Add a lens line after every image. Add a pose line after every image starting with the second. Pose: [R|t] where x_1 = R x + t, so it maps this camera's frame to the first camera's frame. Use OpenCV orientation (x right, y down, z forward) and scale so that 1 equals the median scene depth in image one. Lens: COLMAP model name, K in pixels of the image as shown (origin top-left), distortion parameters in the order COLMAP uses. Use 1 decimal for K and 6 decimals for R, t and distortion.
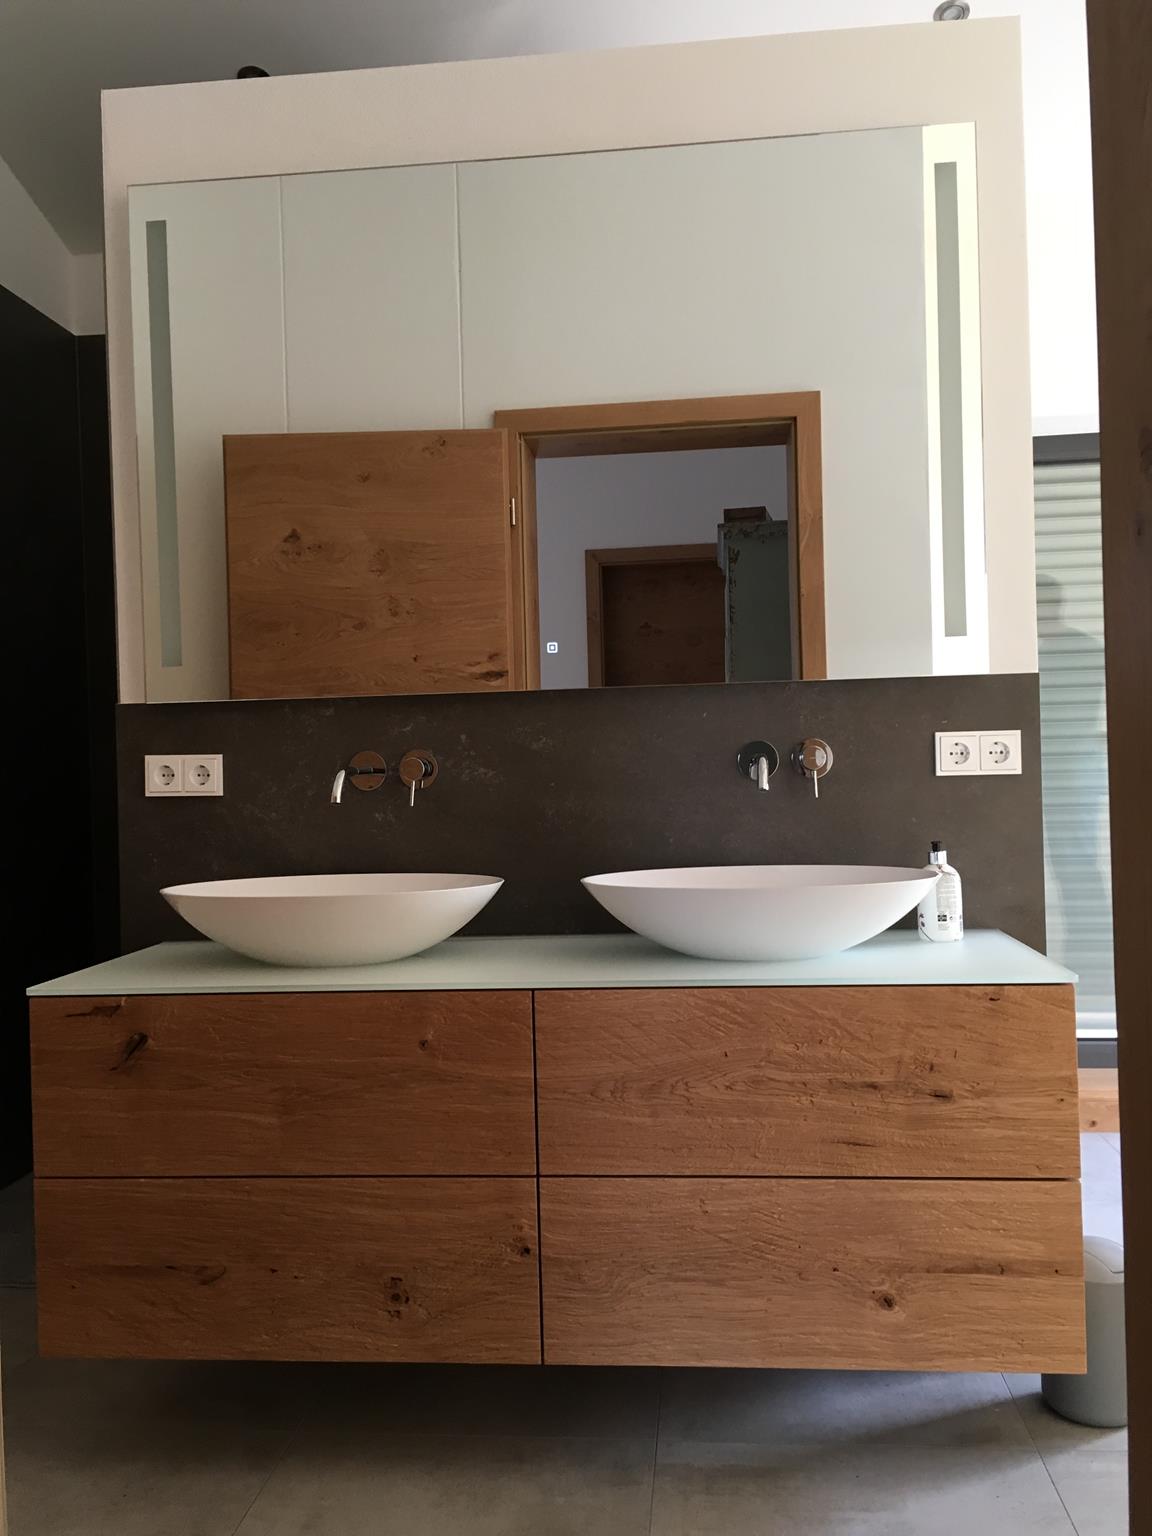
lens RADIAL K [[1317.5, 0, 582.9], [0, 1317.5, 768.7], [0, 0, 1]] dist [0.076601, -0.101088]
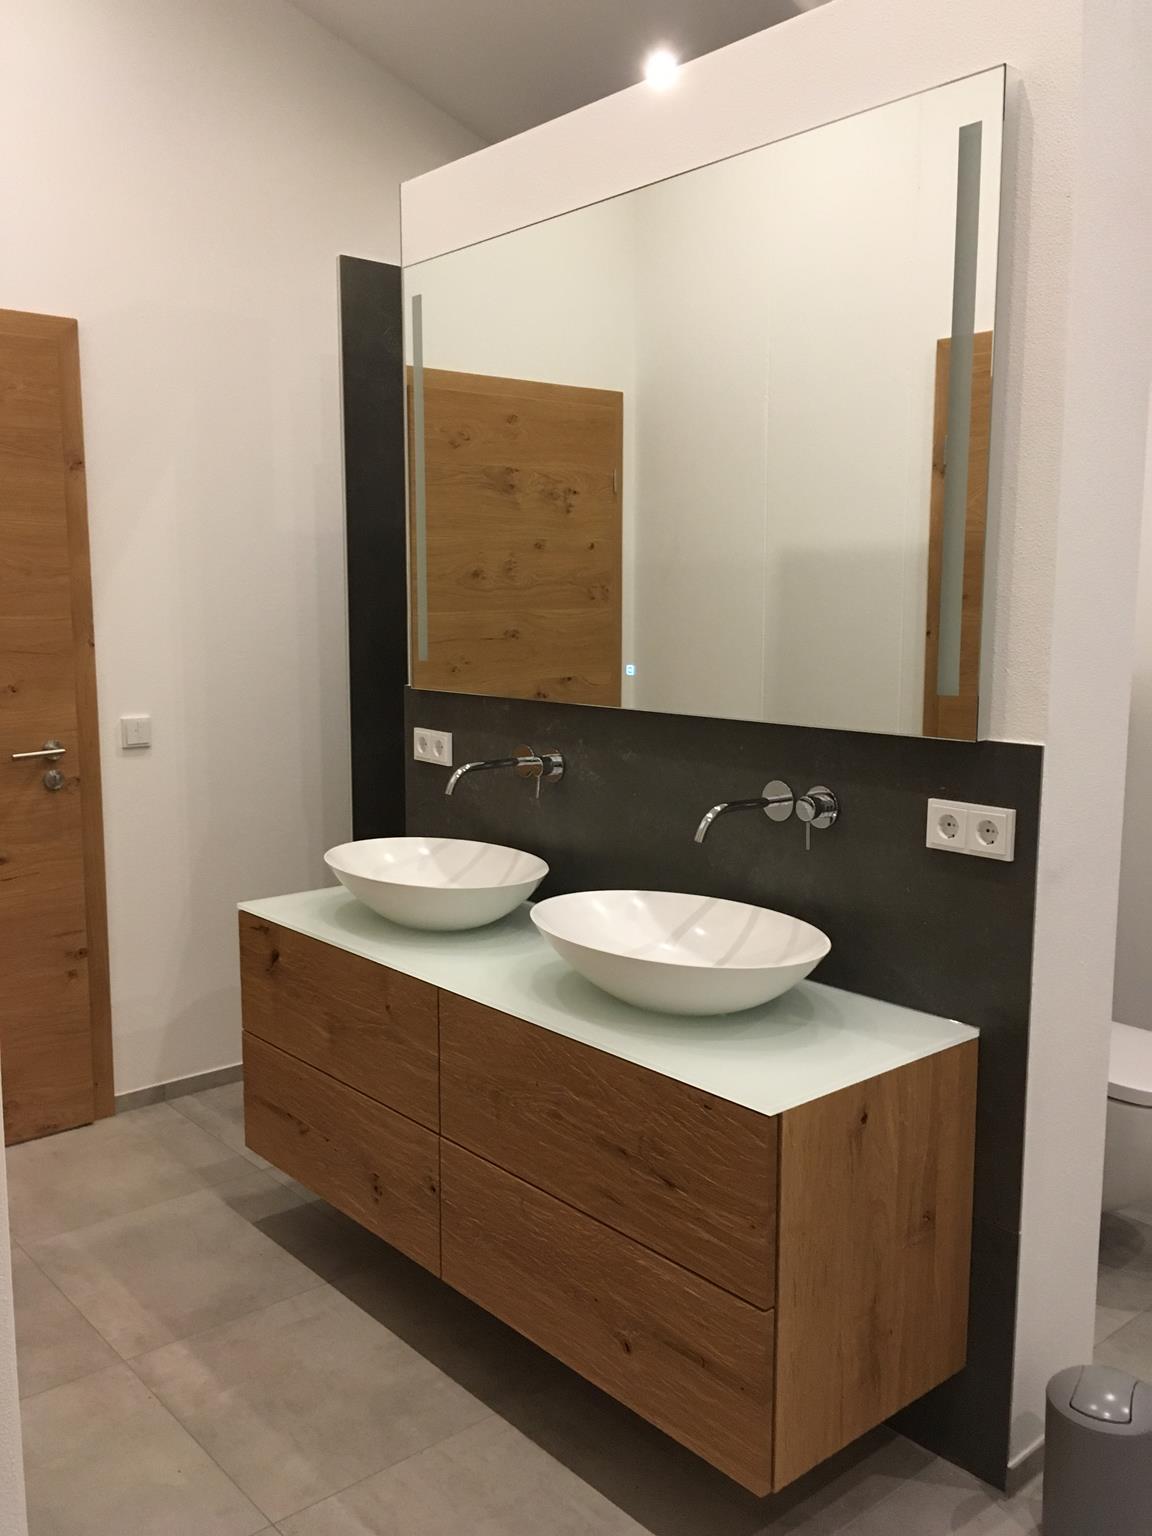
lens RADIAL K [[1317.5, 0, 577.2], [0, 1317.5, 756.7], [0, 0, 1]] dist [0.076601, -0.101088]
pose [[0.719711, 0.113404, -0.684949, 0.835618], [-0.015915, 0.989005, 0.147023, -0.216260], [0.694091, -0.094913, 0.713603, 0.238003]]
